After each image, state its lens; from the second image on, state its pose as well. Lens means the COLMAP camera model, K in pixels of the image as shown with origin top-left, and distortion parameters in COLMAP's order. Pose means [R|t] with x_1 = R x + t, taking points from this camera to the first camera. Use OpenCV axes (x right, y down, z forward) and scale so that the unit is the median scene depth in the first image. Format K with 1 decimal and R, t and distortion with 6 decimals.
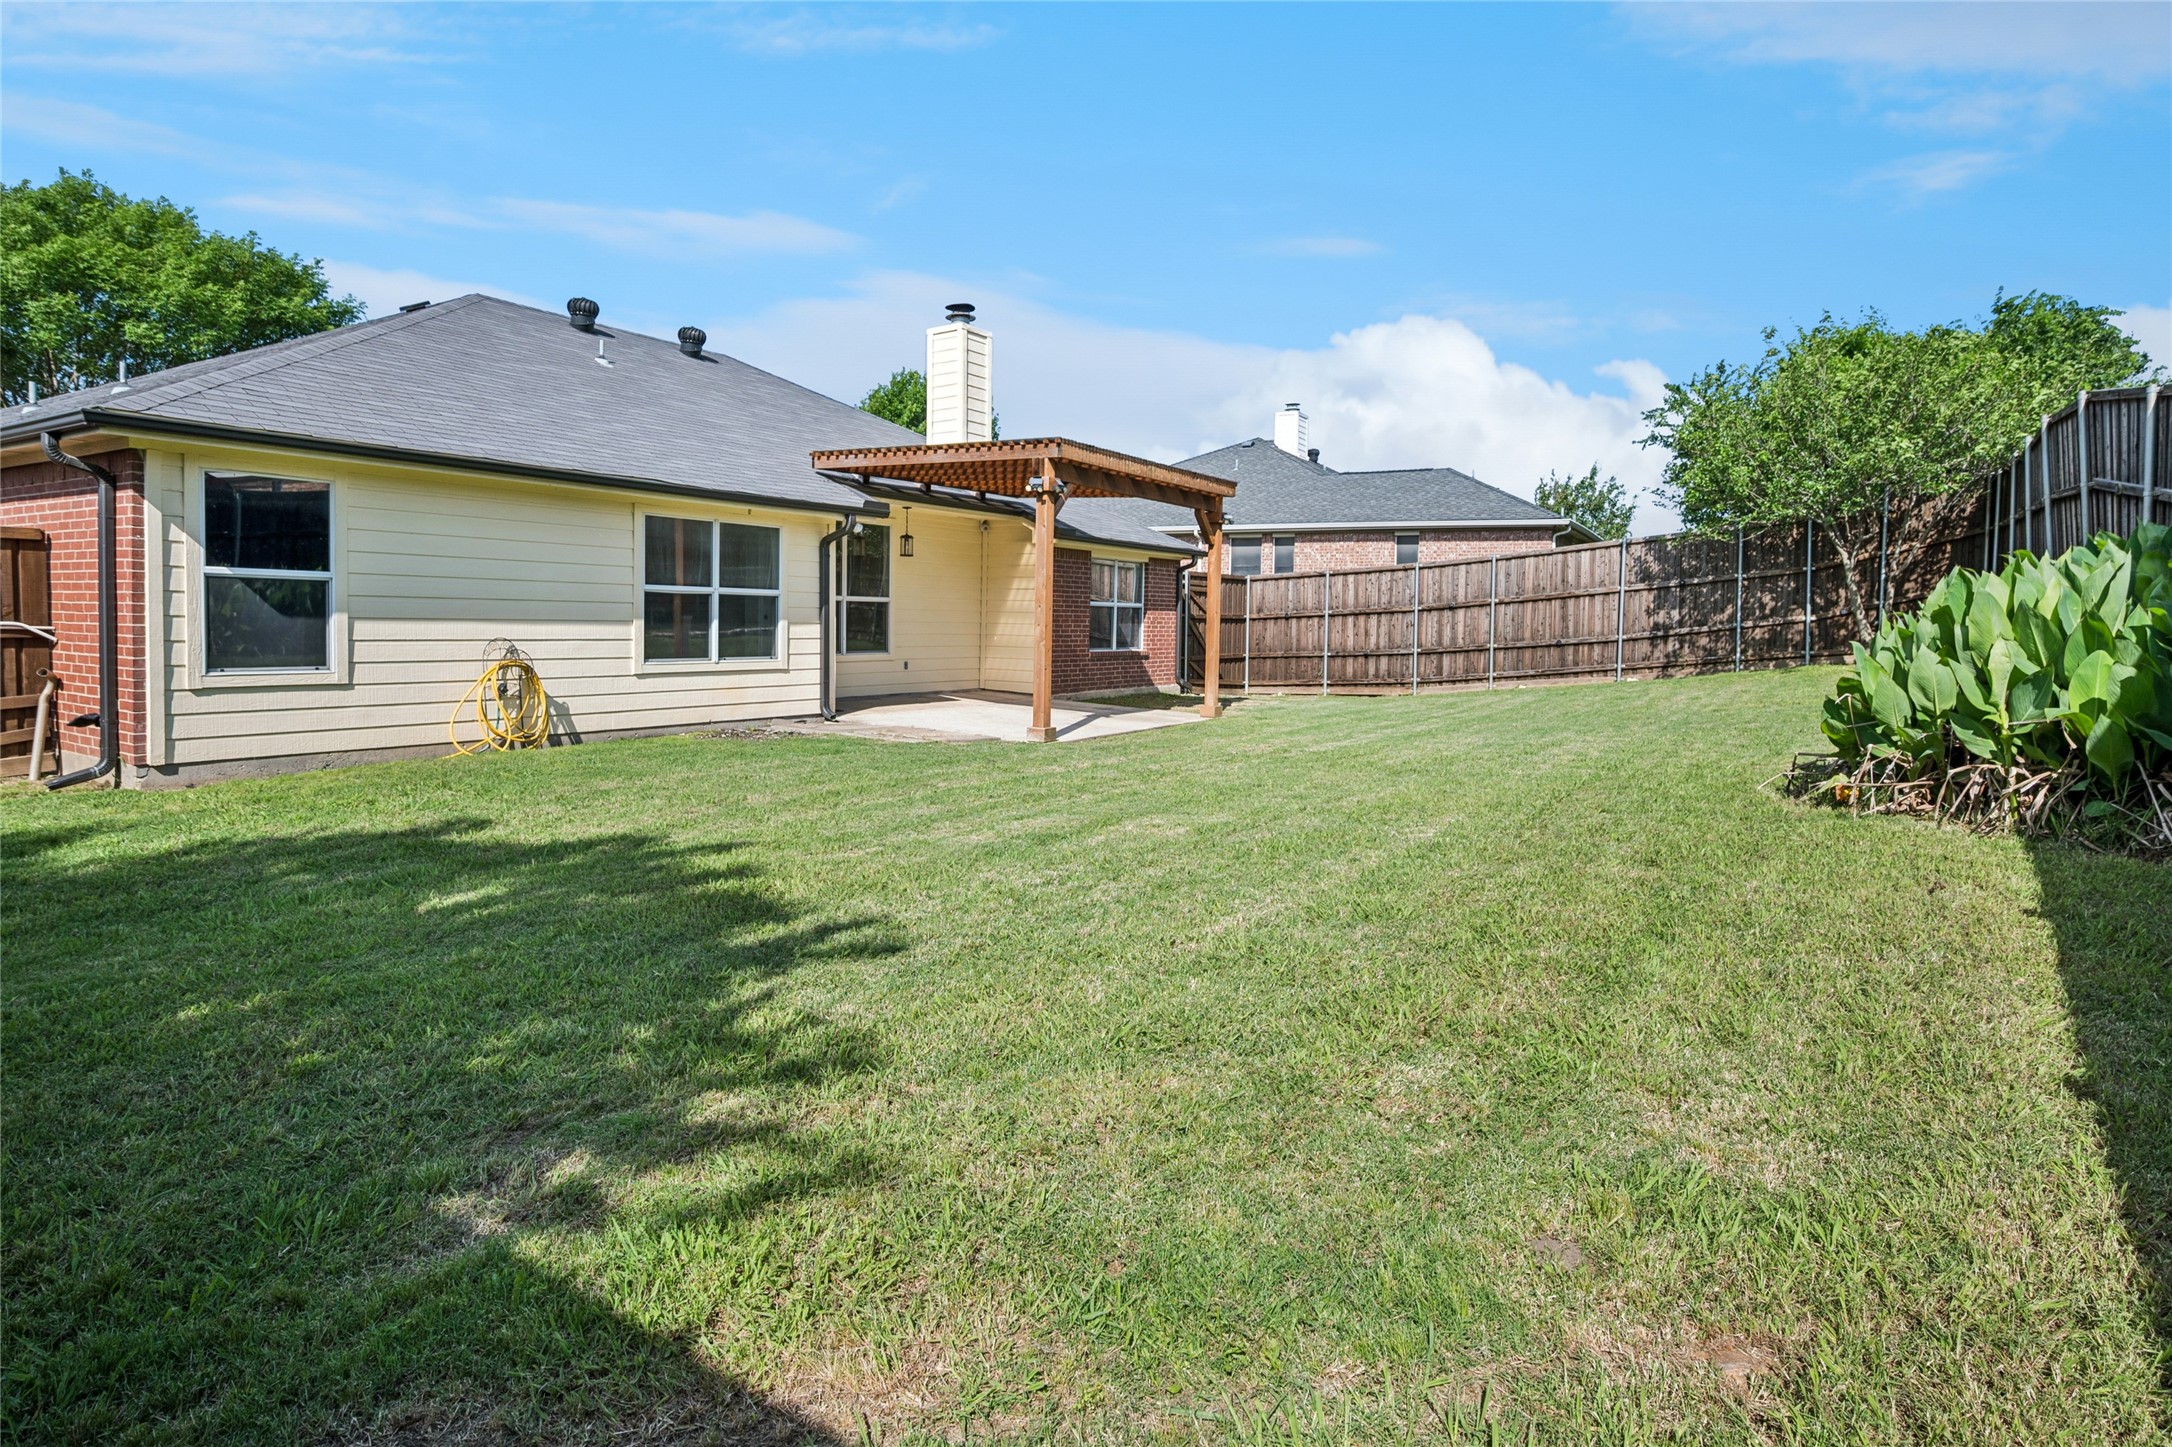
lens RADIAL K [[1180.0, 0, 1065.7], [0, 1180.0, 670.7], [0, 0, 1]] dist [-0.001004, -0.003311]
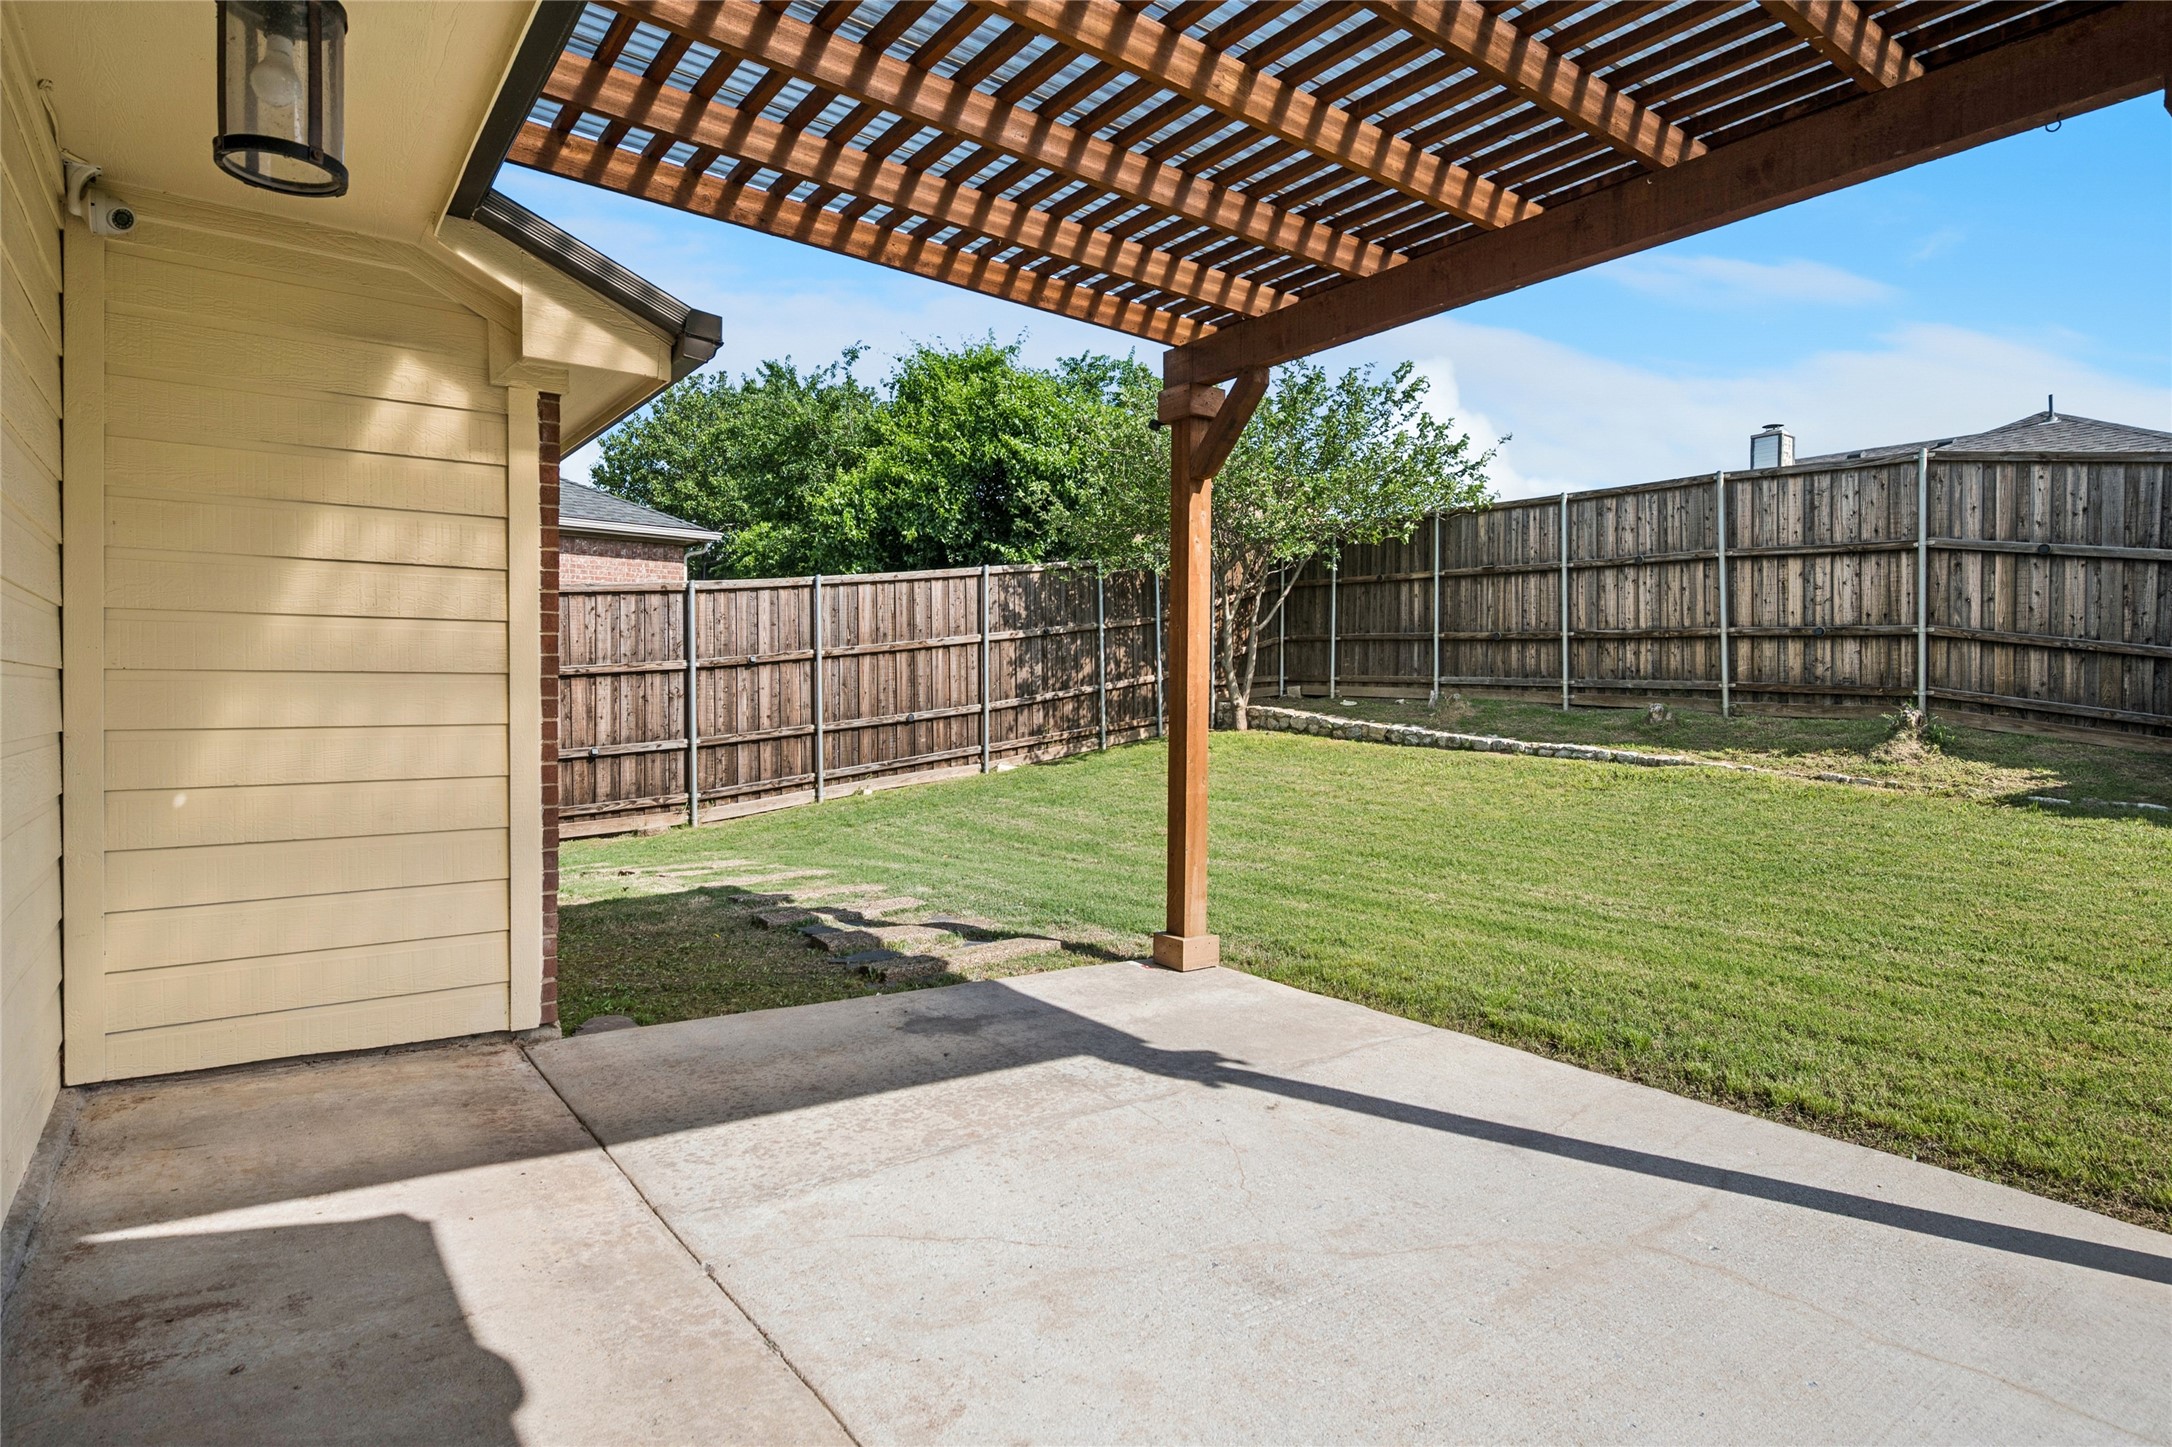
lens RADIAL K [[1180.0, 0, 1081.6], [0, 1180.0, 712.8], [0, 0, 1]] dist [-0.001004, -0.003311]
pose [[0.326368, -0.033242, 0.944658, -0.244060], [0.048923, 0.998636, 0.018239, -0.048880], [-0.943976, 0.040263, 0.327549, 1.001286]]
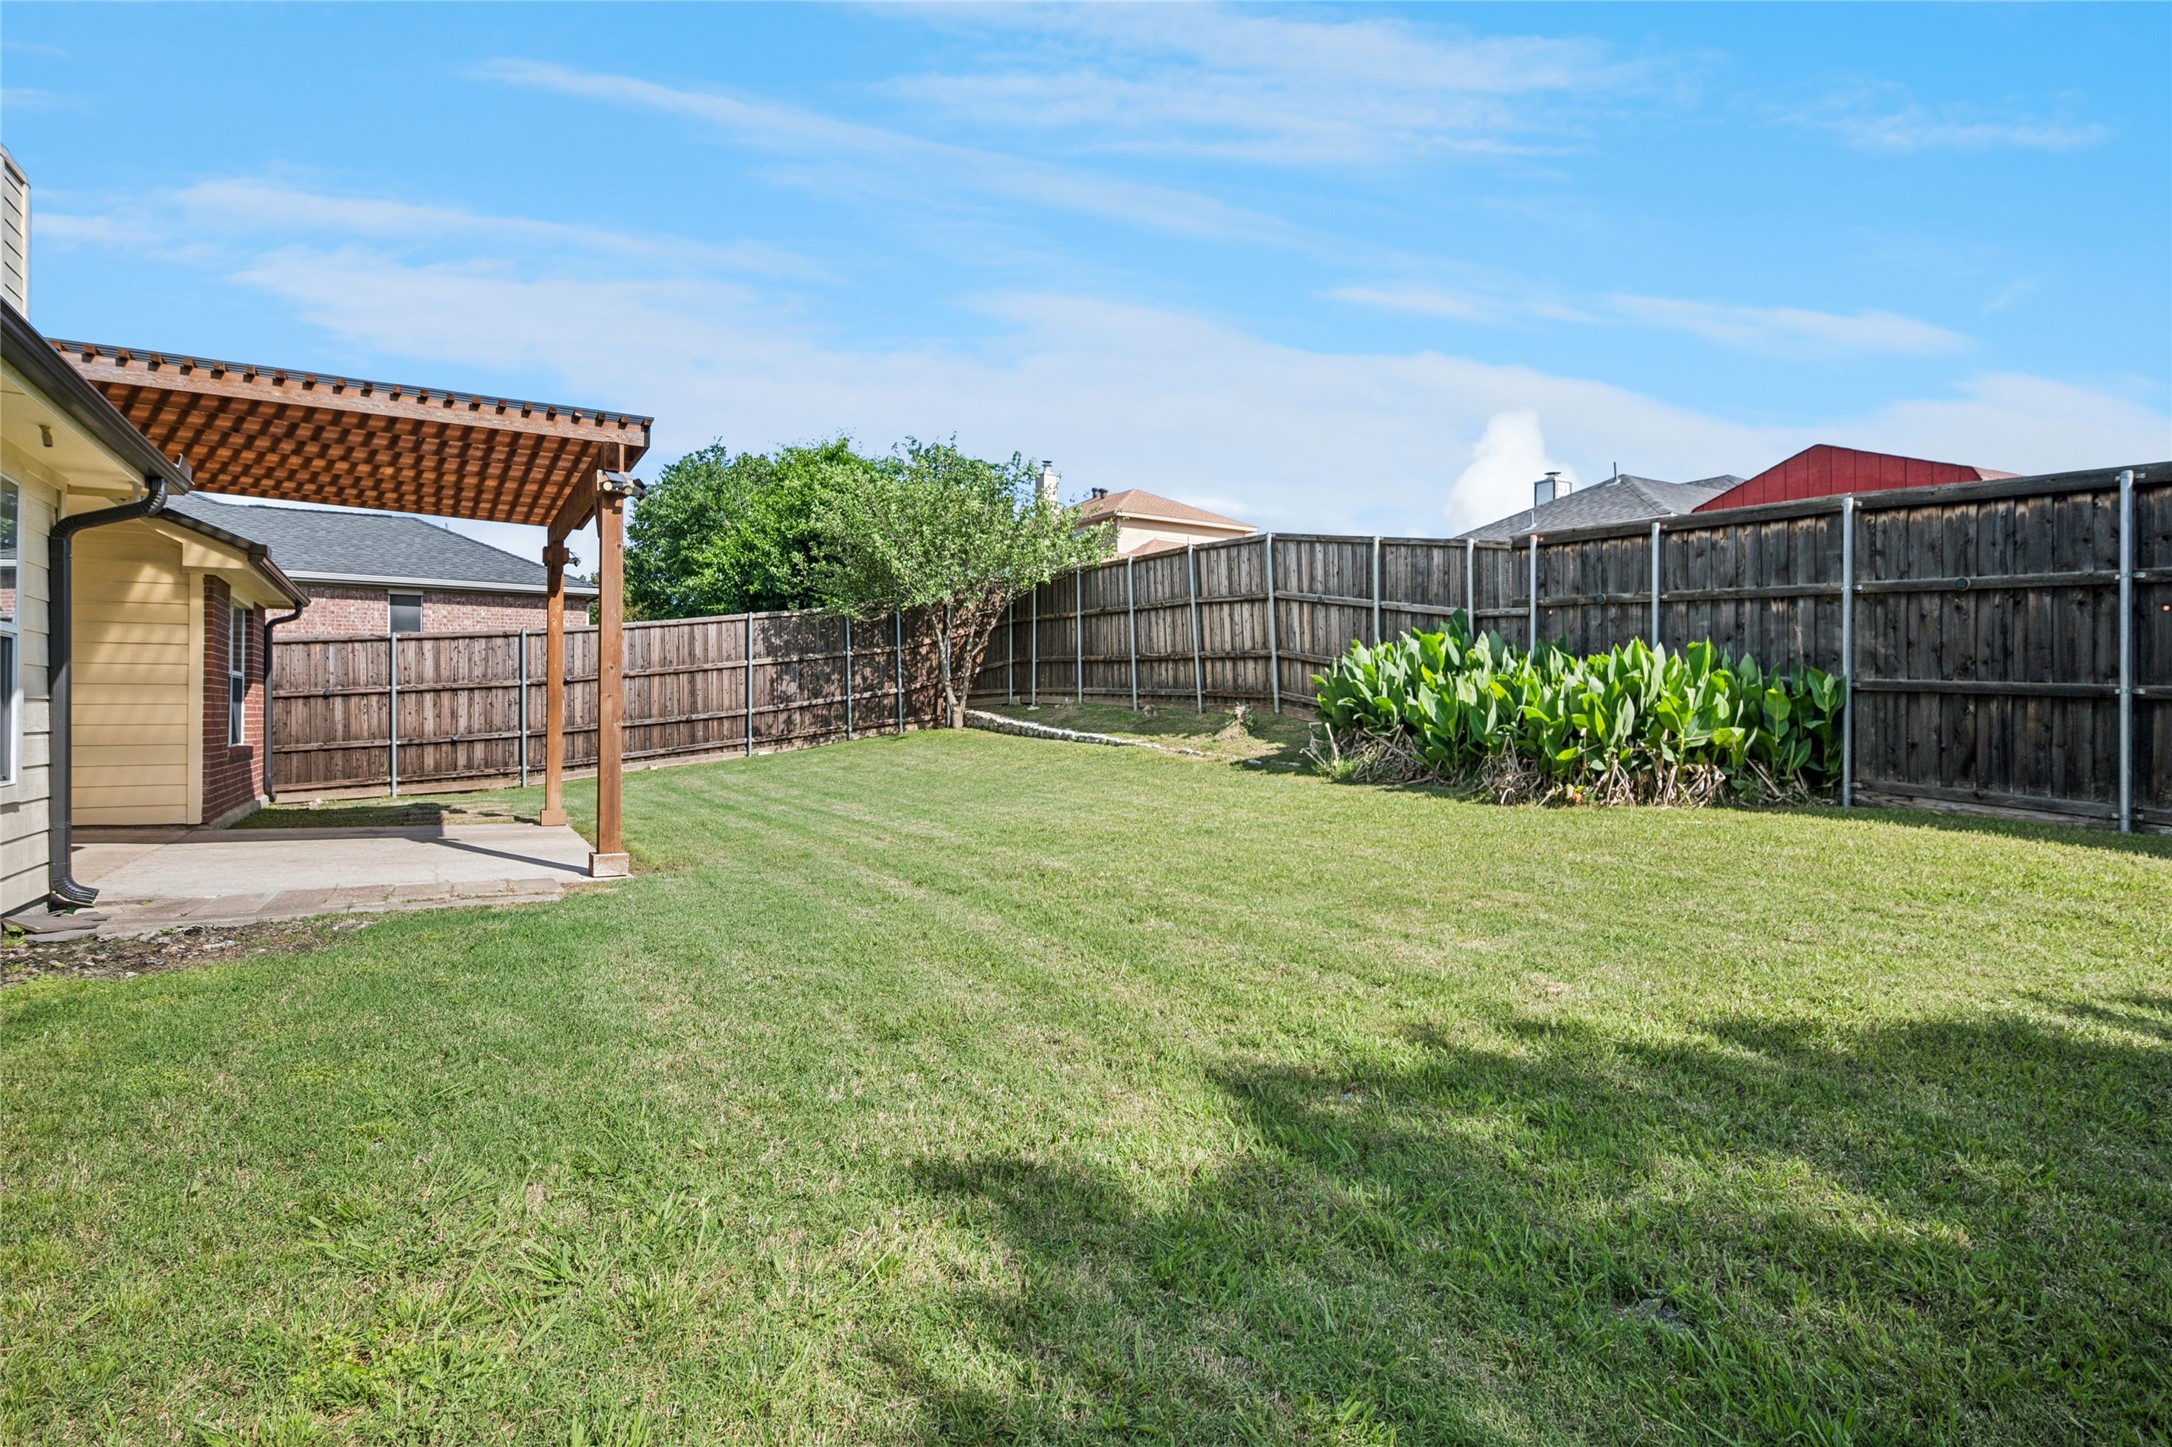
lens RADIAL K [[1180.0, 0, 1089.2], [0, 1180.0, 701.4], [0, 0, 1]] dist [-0.001004, -0.003311]
pose [[0.443002, -0.010965, 0.896454, -0.425085], [0.052536, 0.998524, -0.013749, -0.010677], [-0.894980, 0.053187, 0.442924, 0.411686]]
